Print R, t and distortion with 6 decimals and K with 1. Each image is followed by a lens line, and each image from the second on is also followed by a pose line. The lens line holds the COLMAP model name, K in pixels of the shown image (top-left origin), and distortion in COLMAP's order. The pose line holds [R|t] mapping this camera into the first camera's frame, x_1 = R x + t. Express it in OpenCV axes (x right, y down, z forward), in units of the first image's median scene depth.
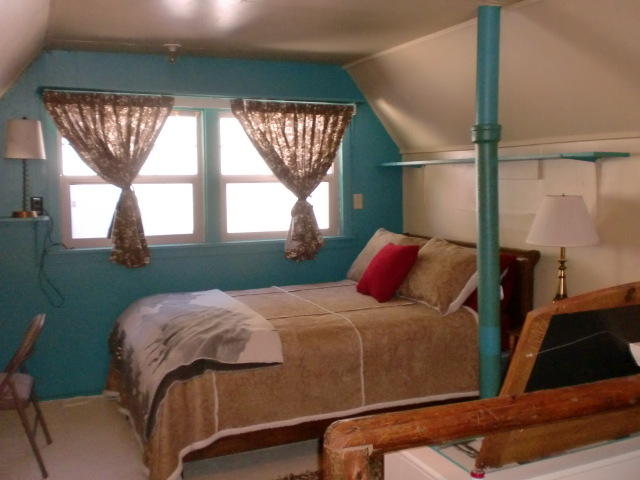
lens RADIAL K [[654.9, 0, 321.0], [0, 654.9, 237.7], [0, 0, 1]] dist [0.041136, -0.179834]
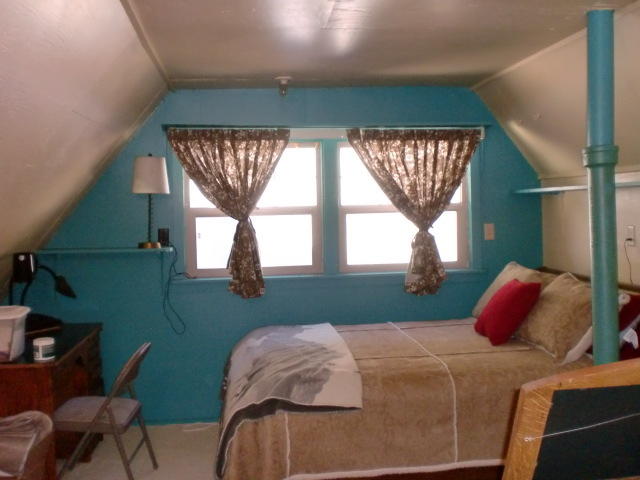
lens RADIAL K [[654.9, 0, 321.0], [0, 654.9, 237.7], [0, 0, 1]] dist [0.041136, -0.179834]
pose [[0.958512, 0.001492, -0.285047, 0.111045], [-0.012657, 0.999223, -0.037328, -0.011531], [0.284770, 0.039387, 0.957786, 0.058007]]
